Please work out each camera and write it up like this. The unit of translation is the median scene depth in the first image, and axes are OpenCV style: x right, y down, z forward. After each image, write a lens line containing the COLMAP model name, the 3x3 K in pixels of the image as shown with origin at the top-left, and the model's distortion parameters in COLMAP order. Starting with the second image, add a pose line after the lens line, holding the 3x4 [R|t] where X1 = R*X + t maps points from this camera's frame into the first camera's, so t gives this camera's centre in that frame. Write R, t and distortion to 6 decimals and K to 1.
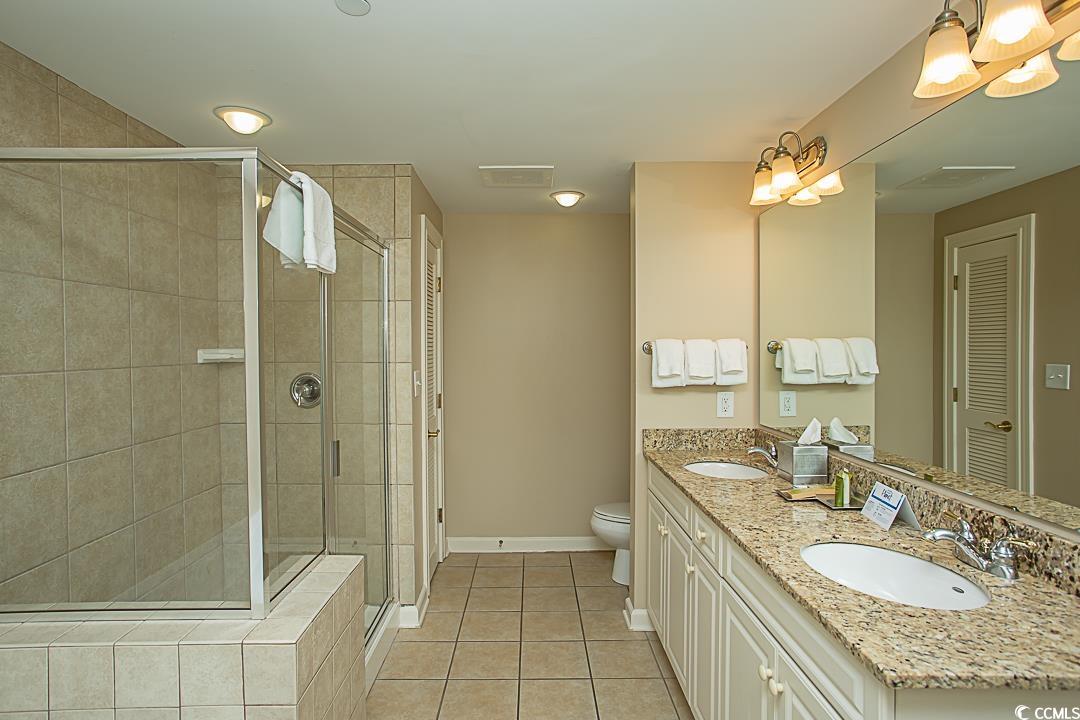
lens RADIAL K [[575.5, 0, 565.1], [0, 575.5, 360.5], [0, 0, 1]] dist [-0.041795, 0.035469]
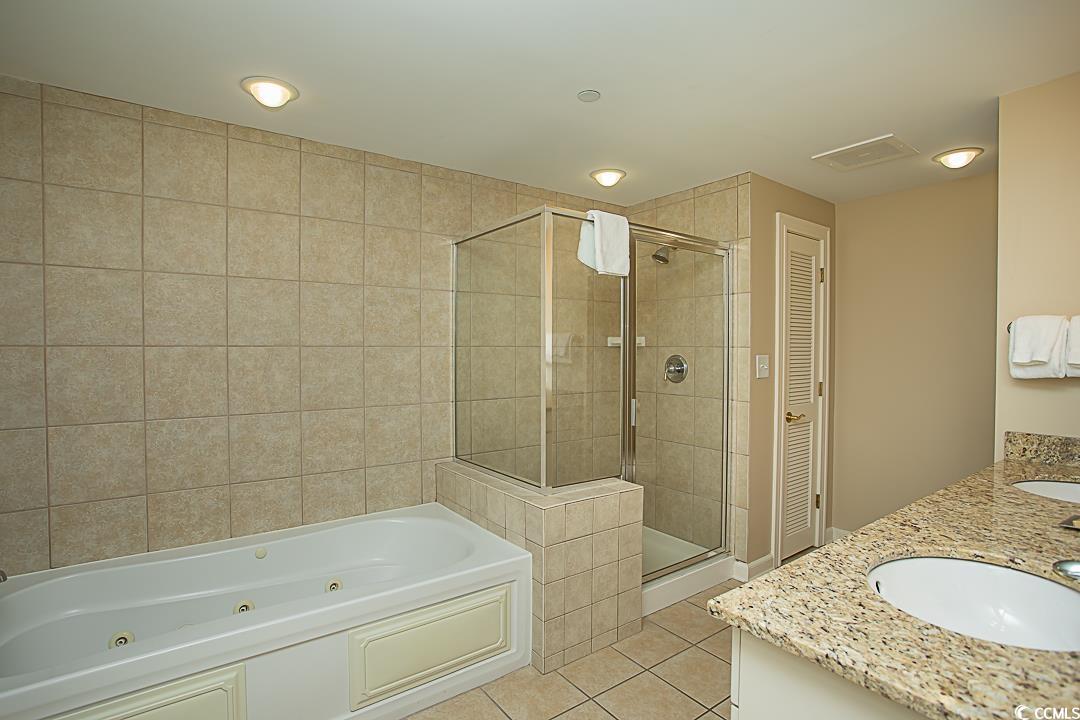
lens RADIAL K [[575.5, 0, 565.1], [0, 575.5, 360.5], [0, 0, 1]] dist [-0.041795, 0.035469]
pose [[0.583189, 0.016148, -0.812176, 0.482264], [-0.022445, 0.999741, 0.003760, 0.037365], [0.812026, 0.016036, 0.583401, 0.053698]]
